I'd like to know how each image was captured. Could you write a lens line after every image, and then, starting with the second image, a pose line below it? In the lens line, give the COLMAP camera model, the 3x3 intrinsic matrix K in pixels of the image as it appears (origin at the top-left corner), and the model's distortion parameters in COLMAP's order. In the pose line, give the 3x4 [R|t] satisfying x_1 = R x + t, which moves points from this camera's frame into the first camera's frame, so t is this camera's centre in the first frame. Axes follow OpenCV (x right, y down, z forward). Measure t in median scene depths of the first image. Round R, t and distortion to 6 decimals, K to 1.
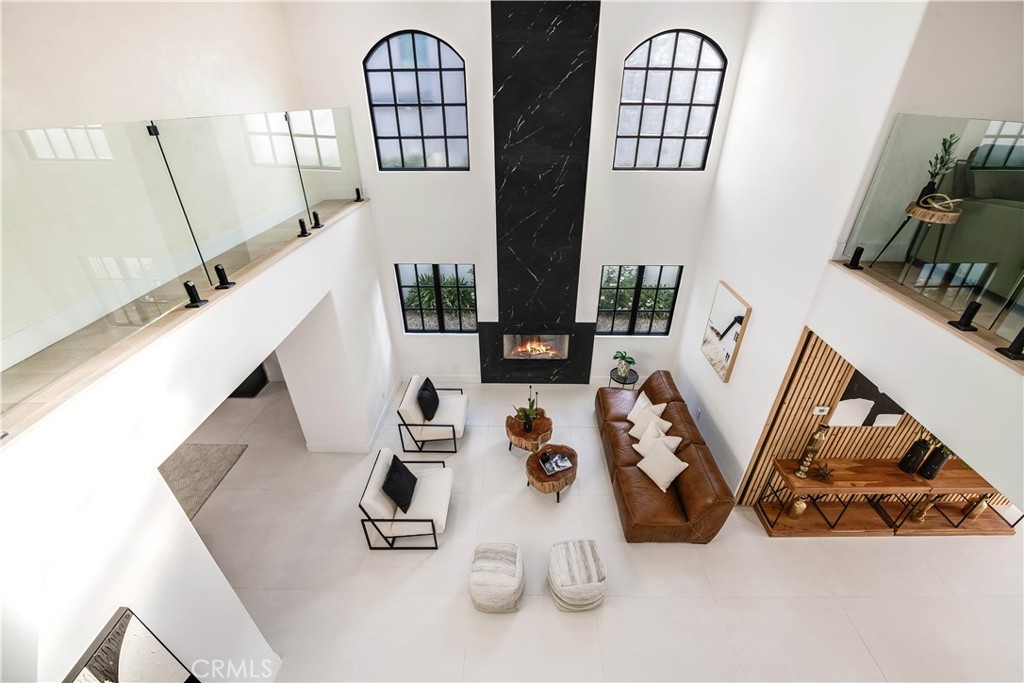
lens RADIAL K [[411.0, 0, 514.3], [0, 411.0, 338.8], [0, 0, 1]] dist [-0.017993, -0.000354]
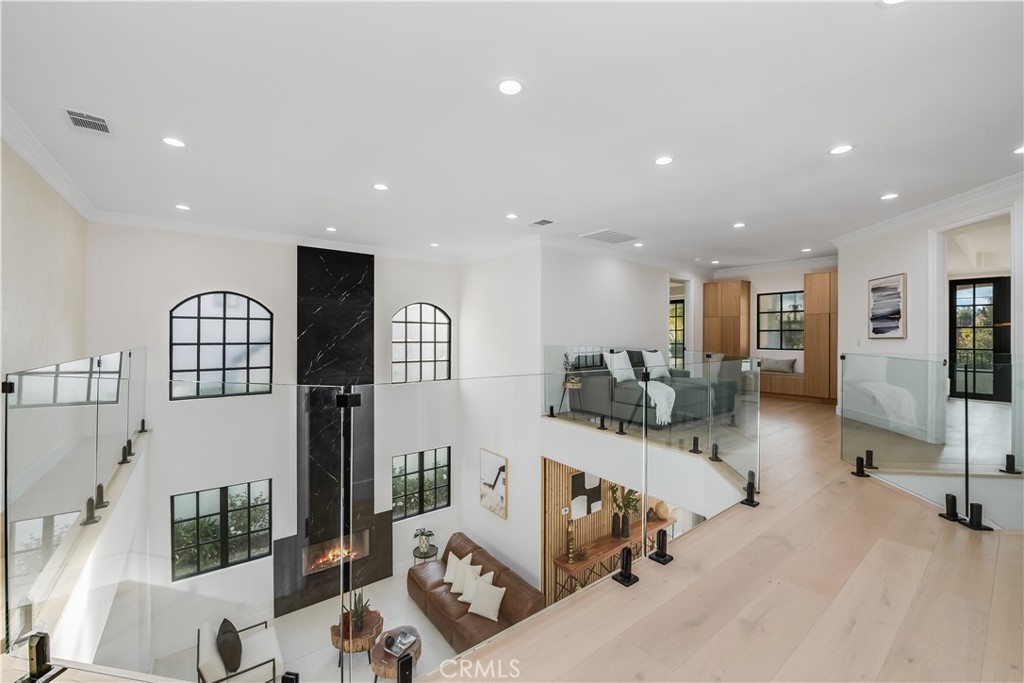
lens RADIAL K [[411.0, 0, 514.3], [0, 411.0, 338.8], [0, 0, 1]] dist [-0.017993, -0.000354]
pose [[0.777231, -0.000041, 0.629216, -0.321467], [0.316228, 0.864559, -0.390560, 0.128594], [-0.543979, 0.502531, 0.671975, -0.236443]]
